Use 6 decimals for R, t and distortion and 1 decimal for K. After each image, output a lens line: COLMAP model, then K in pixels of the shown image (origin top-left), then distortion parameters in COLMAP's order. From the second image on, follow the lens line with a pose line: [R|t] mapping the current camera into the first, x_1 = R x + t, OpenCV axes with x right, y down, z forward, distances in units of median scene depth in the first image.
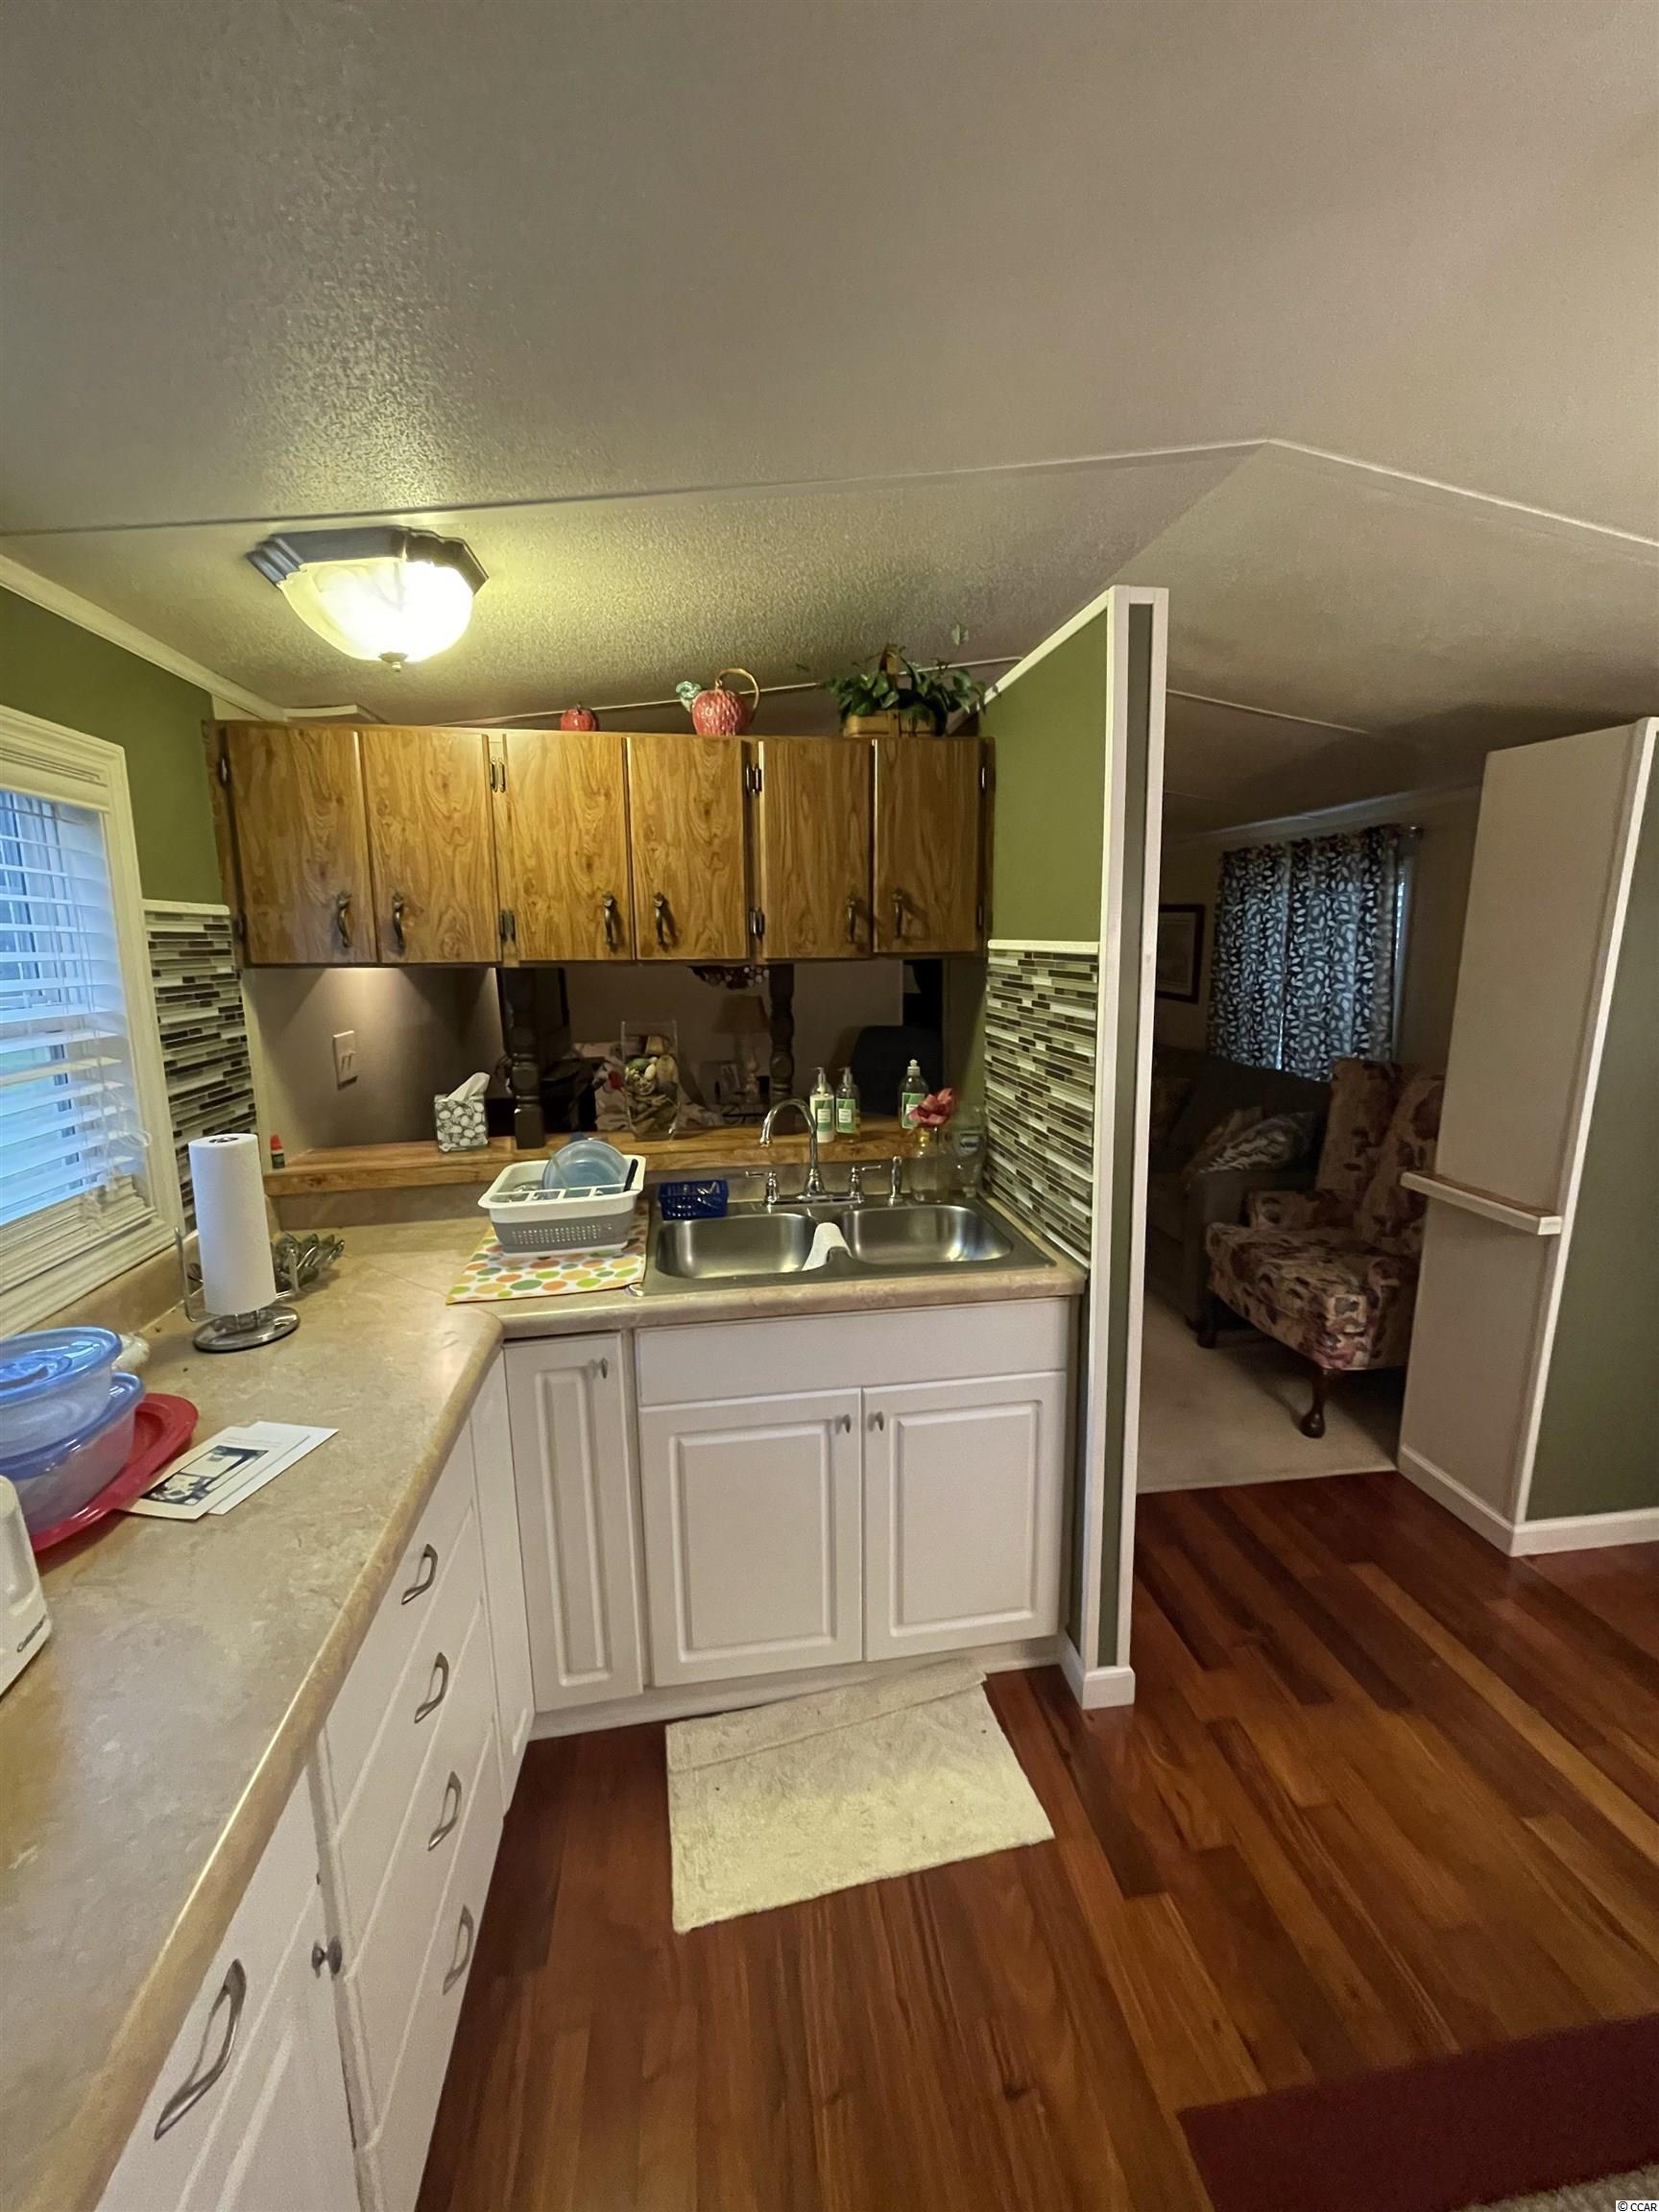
lens RADIAL K [[892.4, 0, 839.2], [0, 892.4, 1083.2], [0, 0, 1]] dist [-0.006141, 0.002039]
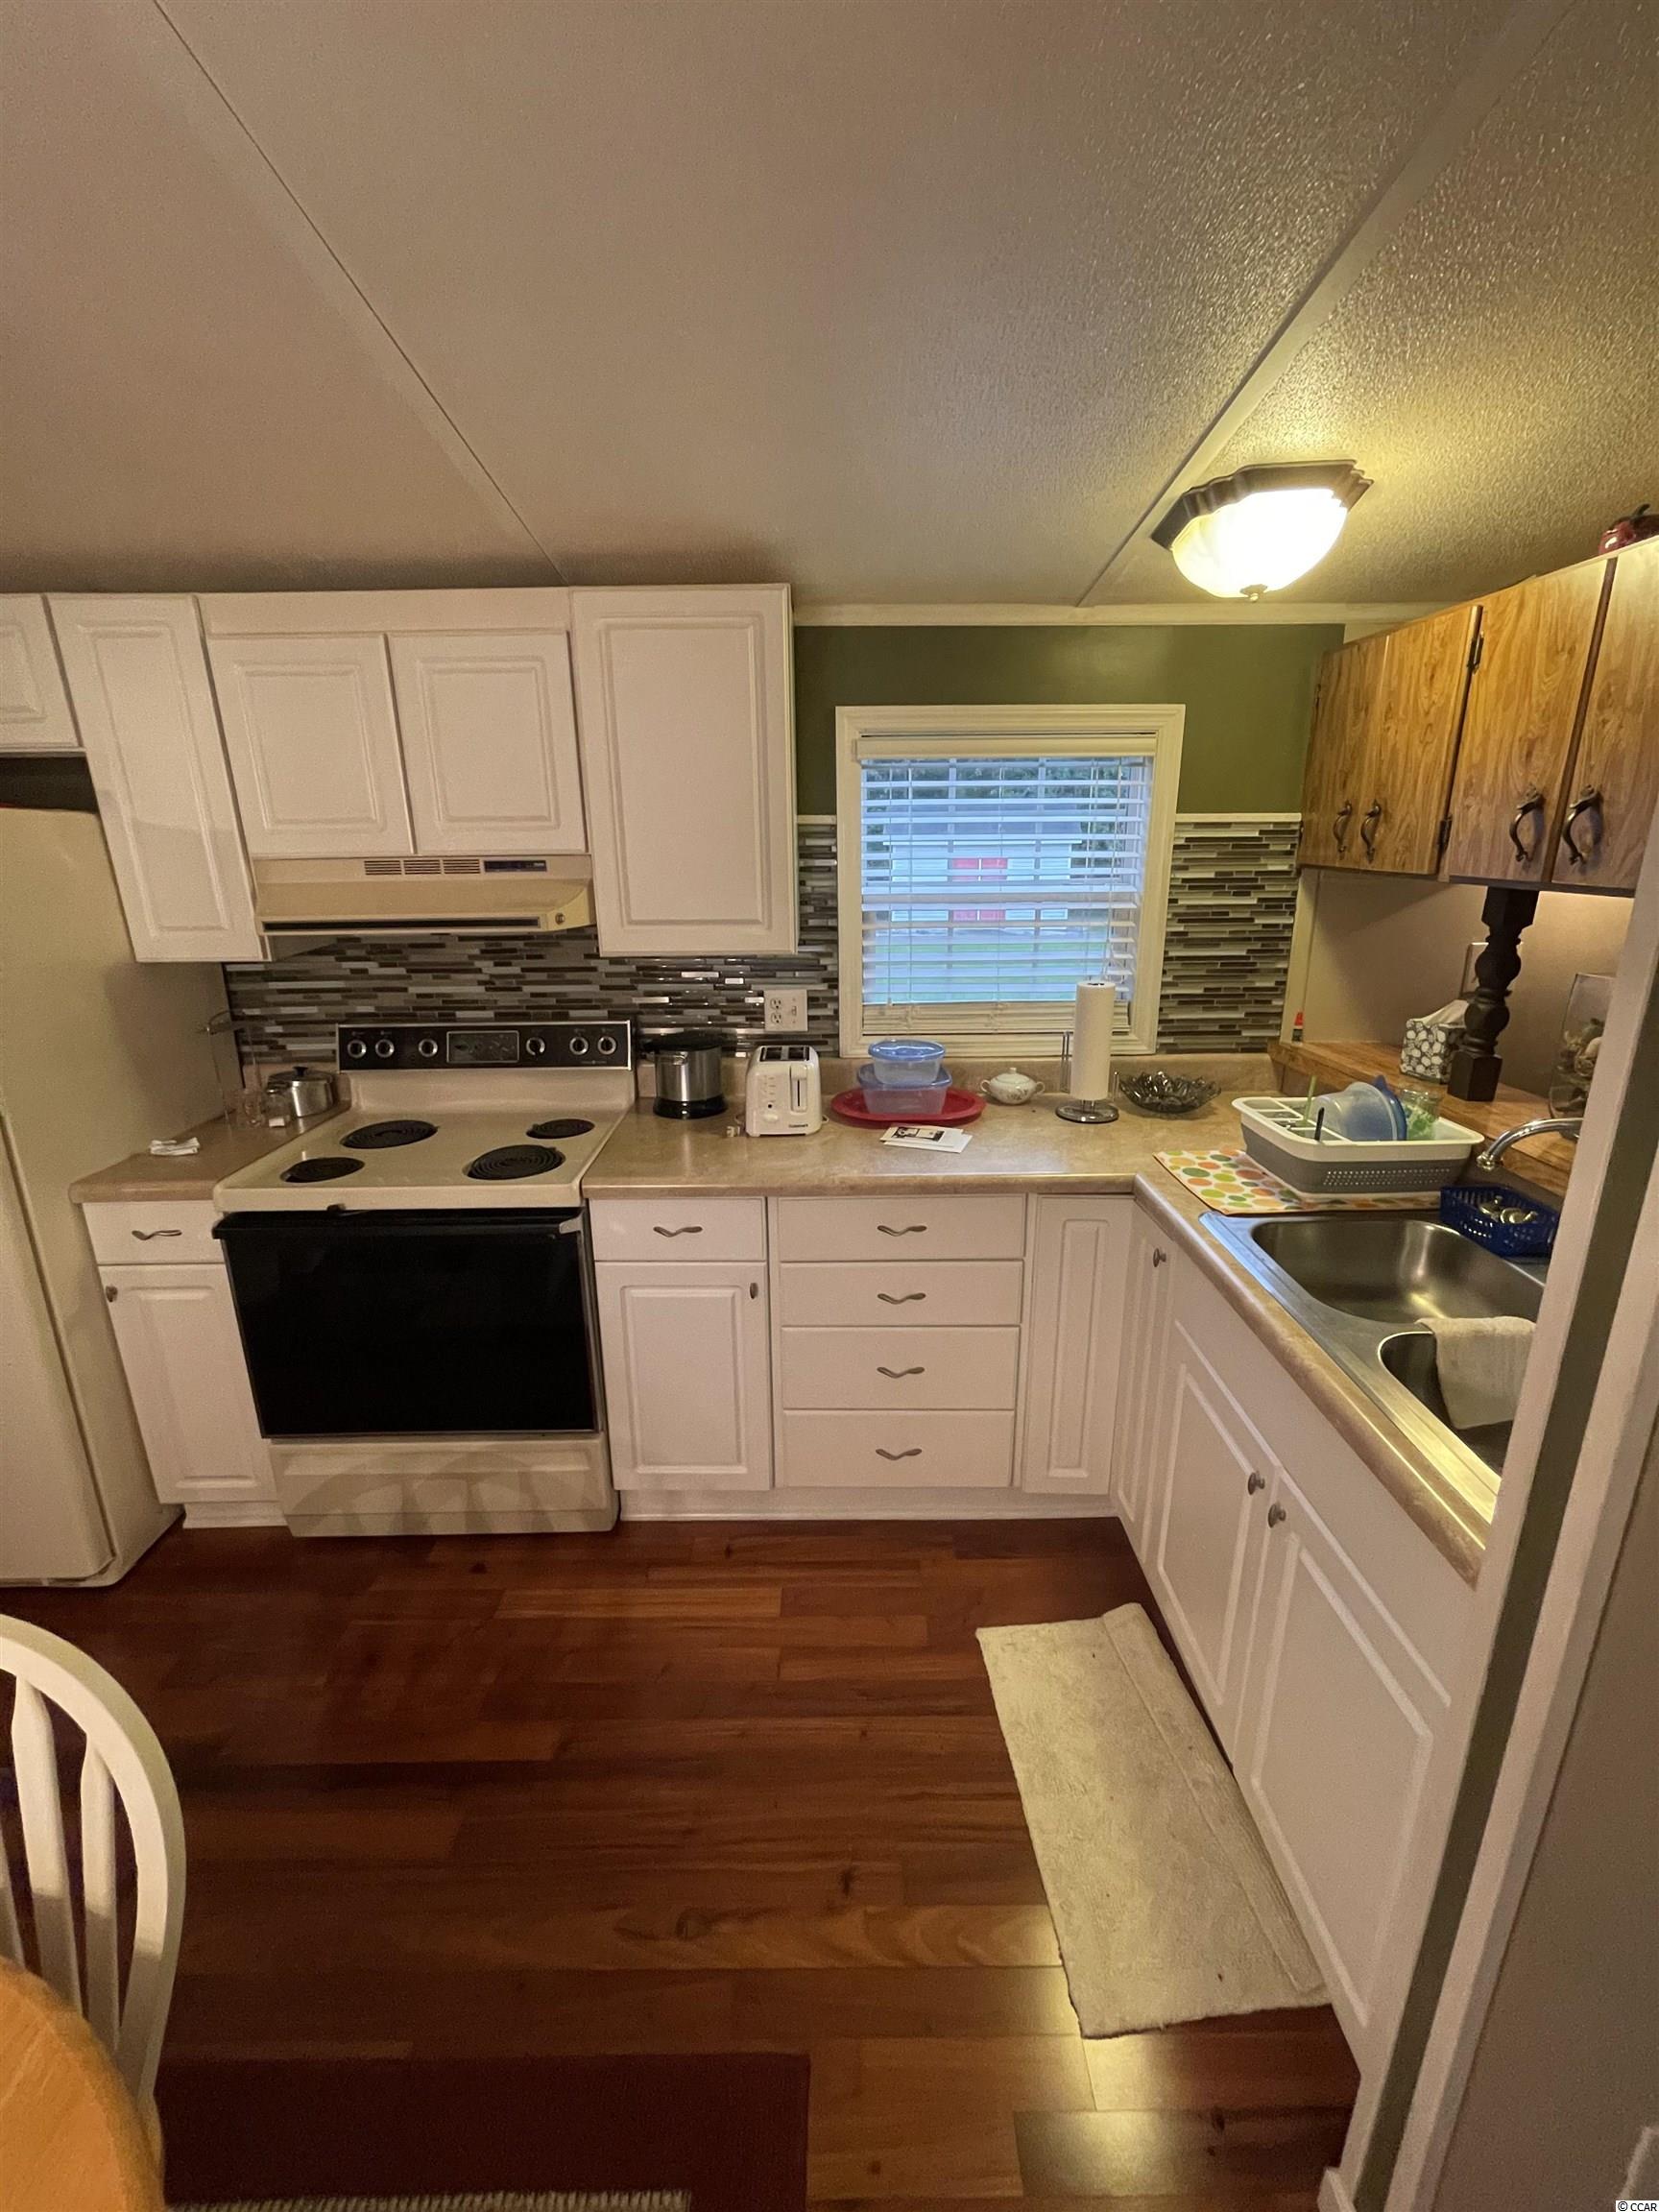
lens RADIAL K [[892.4, 0, 839.1], [0, 892.4, 1084.9], [0, 0, 1]] dist [-0.006141, 0.002039]
pose [[-0.141802, 0.283574, -0.948408, 0.658108], [-0.150996, 0.940681, 0.303840, -0.130001], [0.978311, 0.186291, -0.090572, 0.588200]]
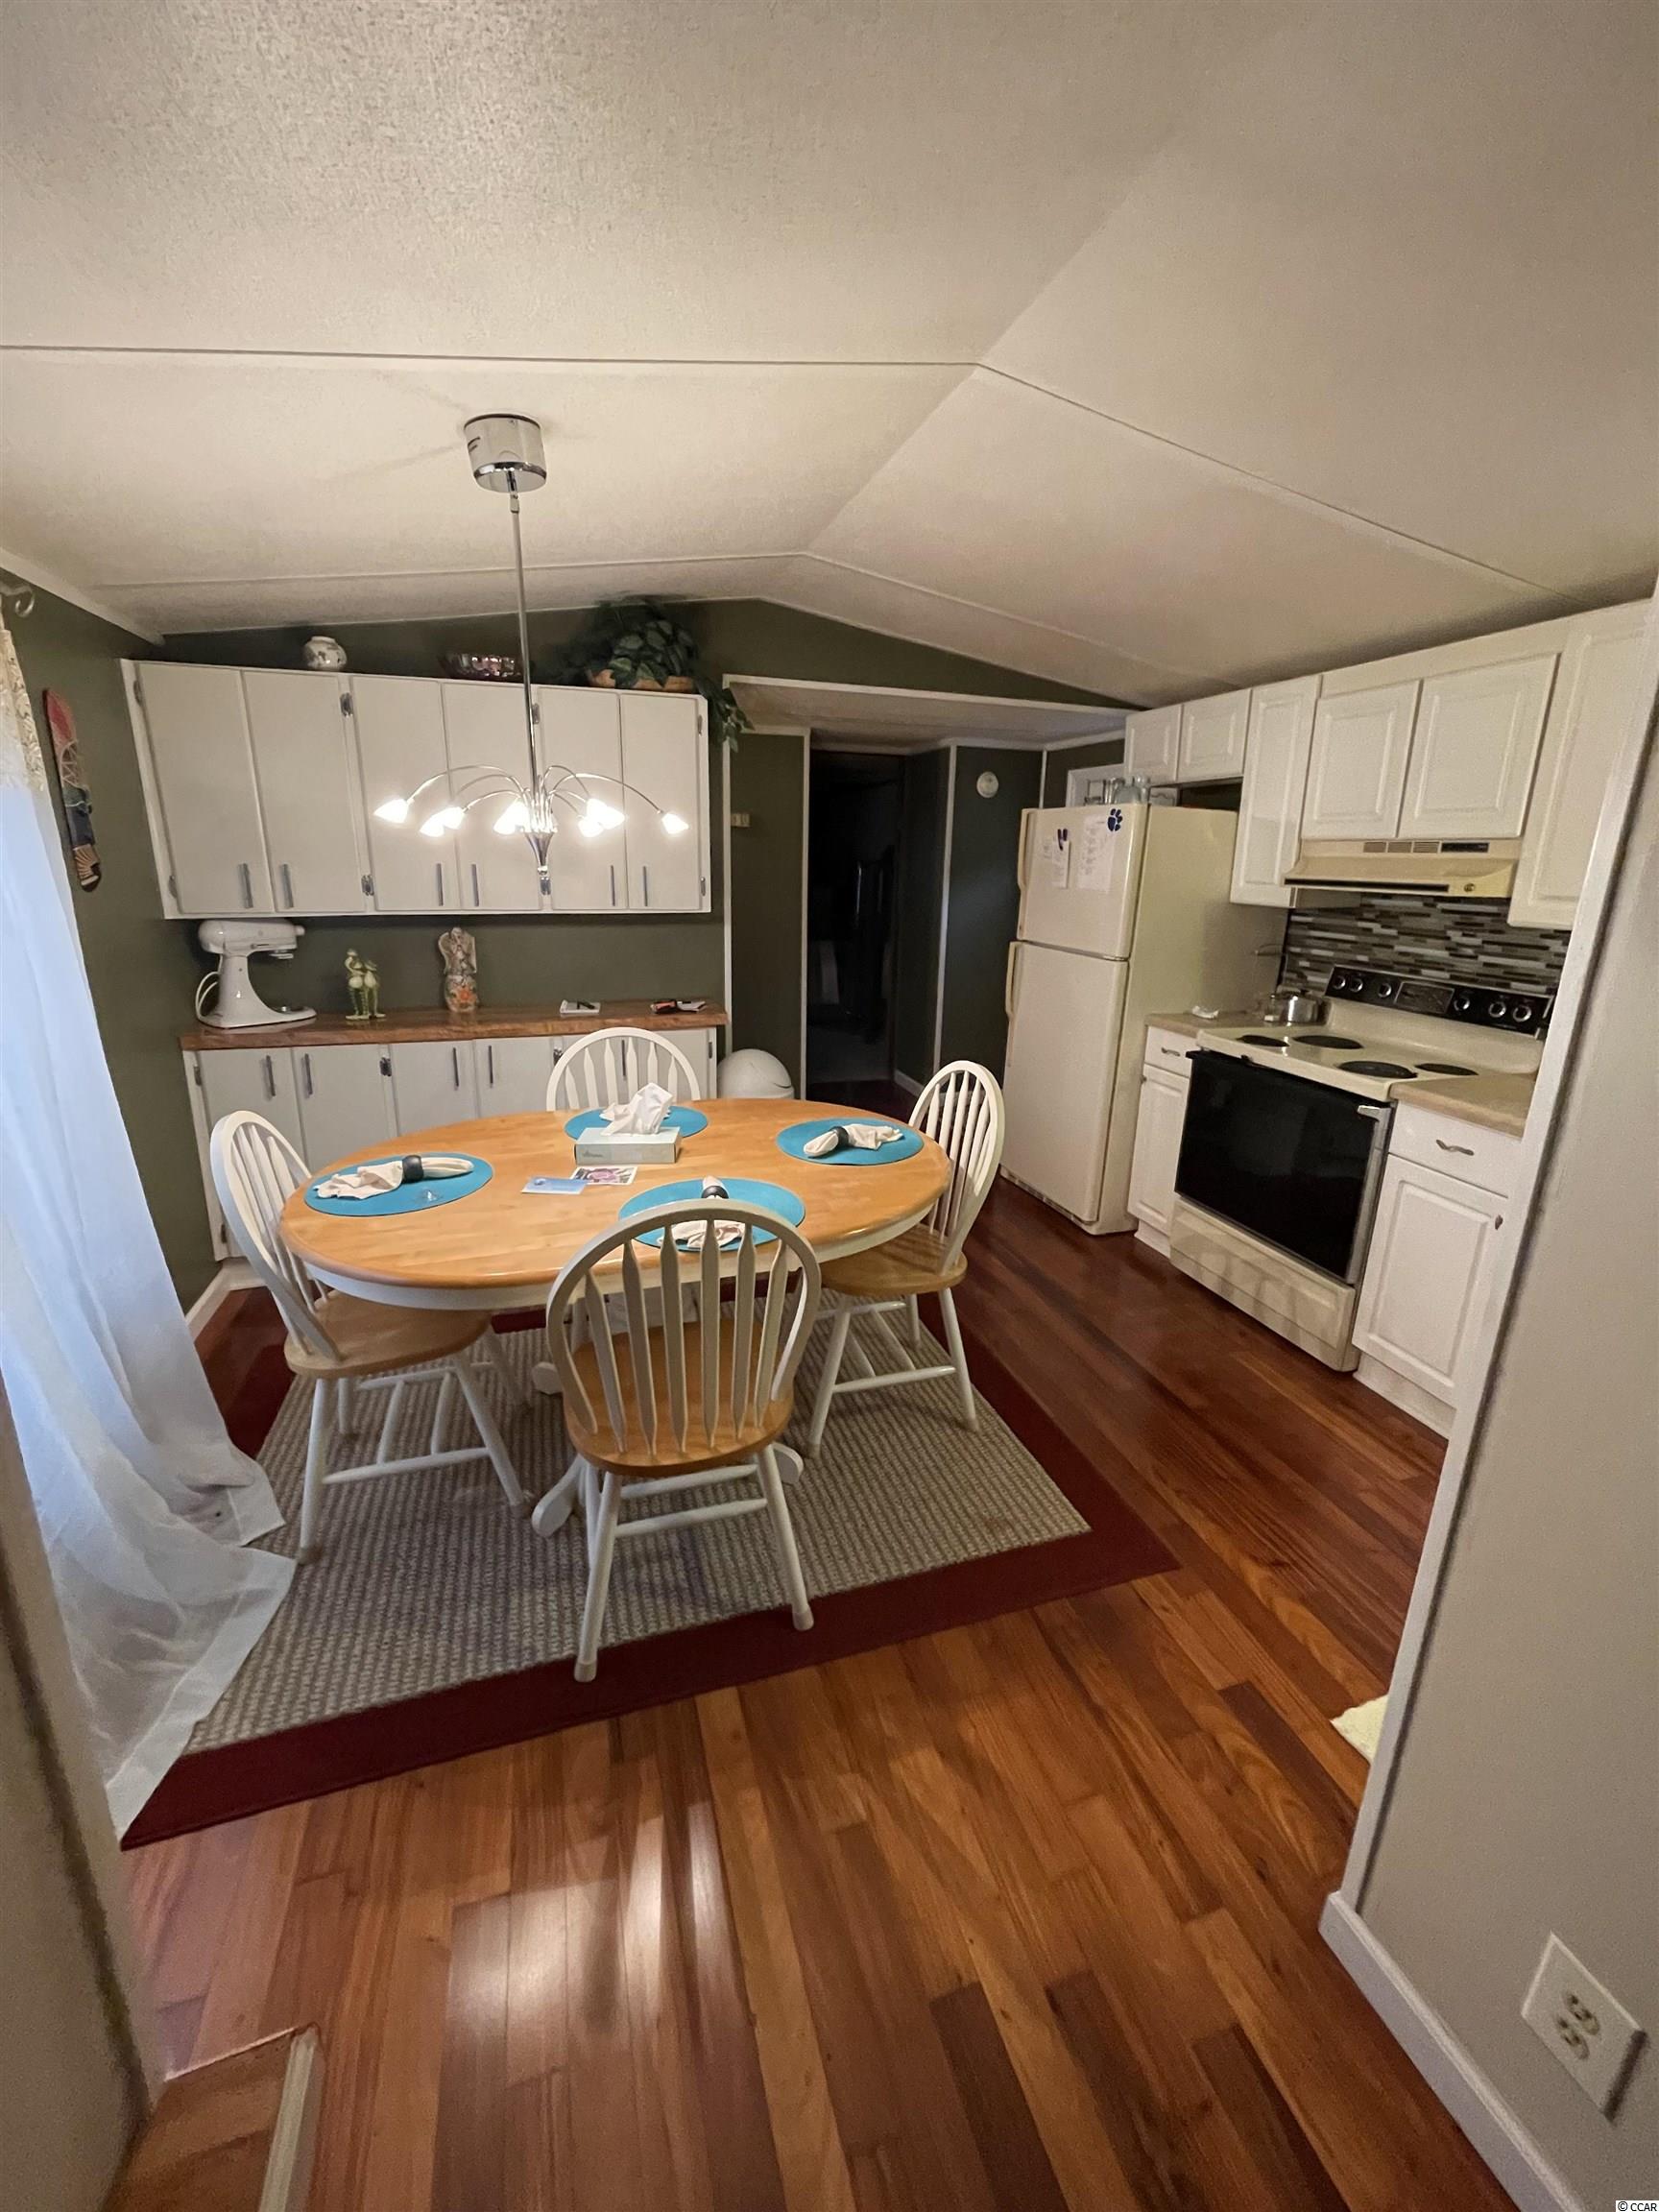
lens RADIAL K [[892.4, 0, 838.5], [0, 892.4, 1086.6], [0, 0, 1]] dist [-0.006141, 0.002039]
pose [[-0.986575, 0.031909, -0.160161, 0.789330], [-0.037016, 0.911508, 0.409614, -0.181047], [0.159059, 0.410044, -0.898089, 1.280820]]
